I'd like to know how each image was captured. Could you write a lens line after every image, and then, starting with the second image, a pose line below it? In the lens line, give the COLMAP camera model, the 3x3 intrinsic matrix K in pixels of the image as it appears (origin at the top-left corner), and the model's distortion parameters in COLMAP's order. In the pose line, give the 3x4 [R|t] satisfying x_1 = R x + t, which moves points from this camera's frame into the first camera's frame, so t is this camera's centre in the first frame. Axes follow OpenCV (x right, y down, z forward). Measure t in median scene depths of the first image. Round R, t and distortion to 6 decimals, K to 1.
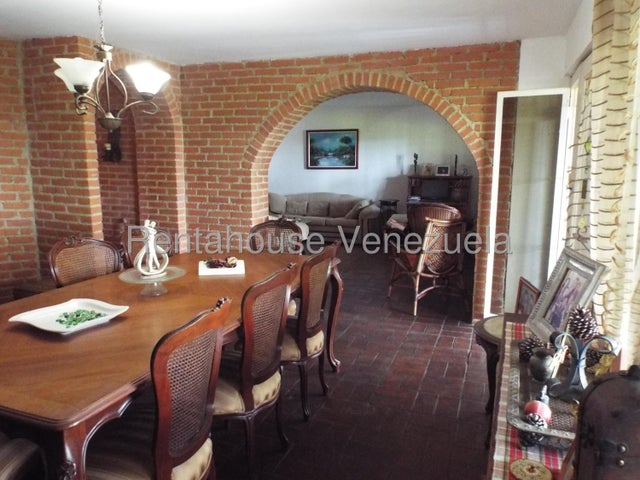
lens RADIAL K [[483.6, 0, 319.1], [0, 483.6, 241.8], [0, 0, 1]] dist [0.012724, 0.007475]
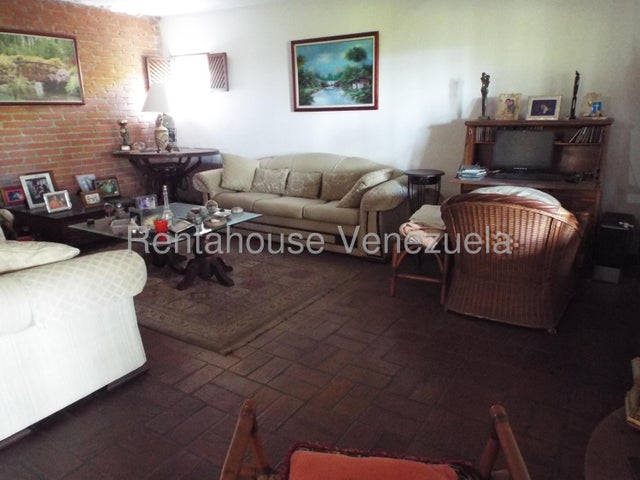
lens RADIAL K [[483.6, 0, 321.9], [0, 483.6, 238.7], [0, 0, 1]] dist [0.012724, 0.007475]
pose [[0.978855, 0.032645, -0.201935, 0.137914], [-0.010997, 0.994154, 0.107408, -0.067099], [0.204261, -0.102916, 0.973491, 0.463930]]
